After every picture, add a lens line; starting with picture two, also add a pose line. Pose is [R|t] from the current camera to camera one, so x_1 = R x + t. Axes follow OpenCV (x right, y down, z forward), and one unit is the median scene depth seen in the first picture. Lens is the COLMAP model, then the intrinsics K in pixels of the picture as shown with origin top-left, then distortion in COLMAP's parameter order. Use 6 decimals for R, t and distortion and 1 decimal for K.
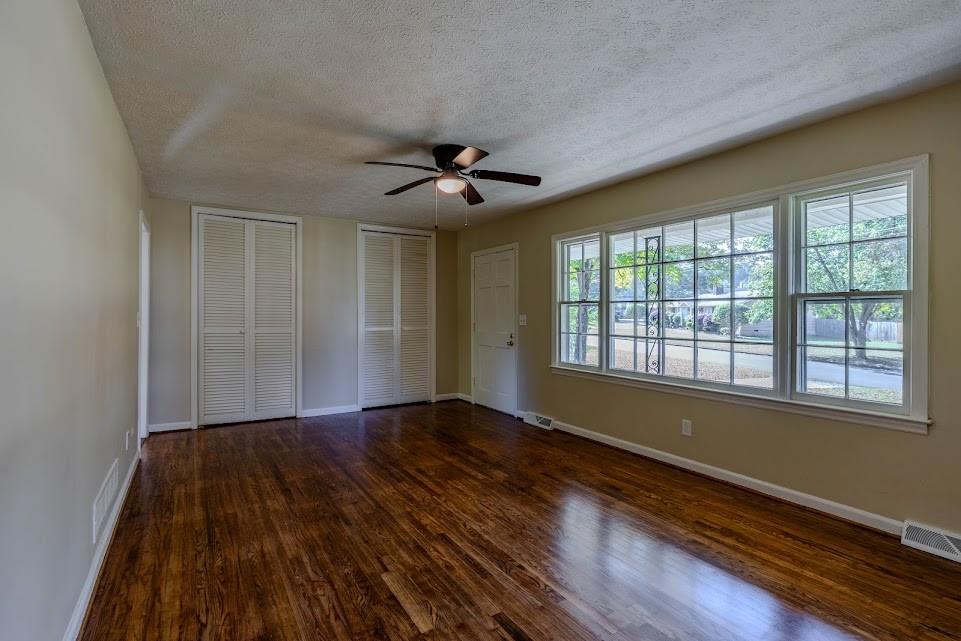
lens RADIAL K [[480.3, 0, 481.3], [0, 480.3, 314.2], [0, 0, 1]] dist [-0.001614, 0.000058]
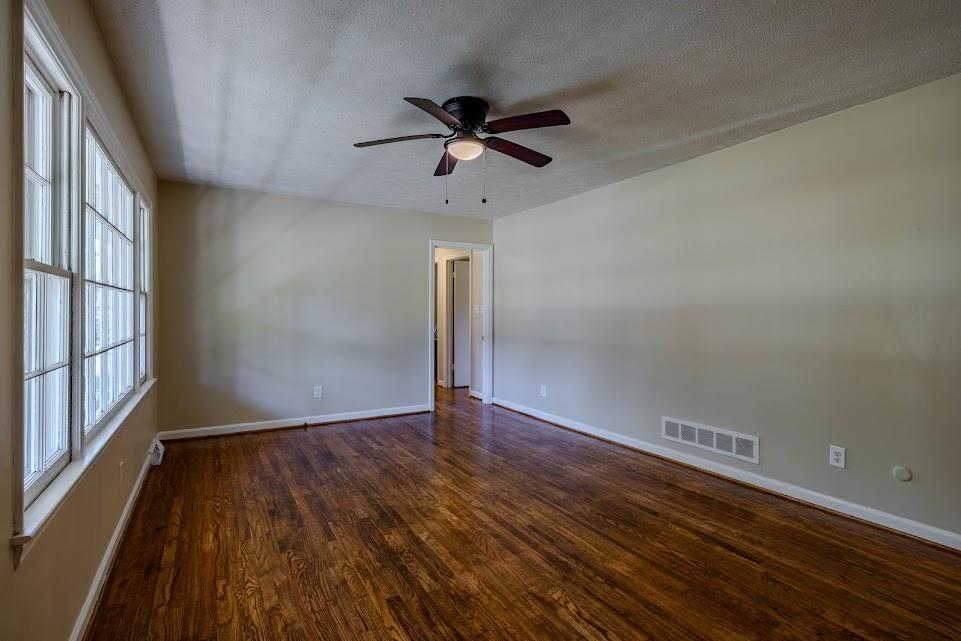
lens RADIAL K [[480.3, 0, 481.3], [0, 480.3, 314.2], [0, 0, 1]] dist [-0.001614, 0.000058]
pose [[-0.999540, -0.003350, 0.030149, -0.119777], [-0.003126, 0.999967, 0.007495, 0.001290], [-0.030173, 0.007398, -0.999517, 1.894062]]
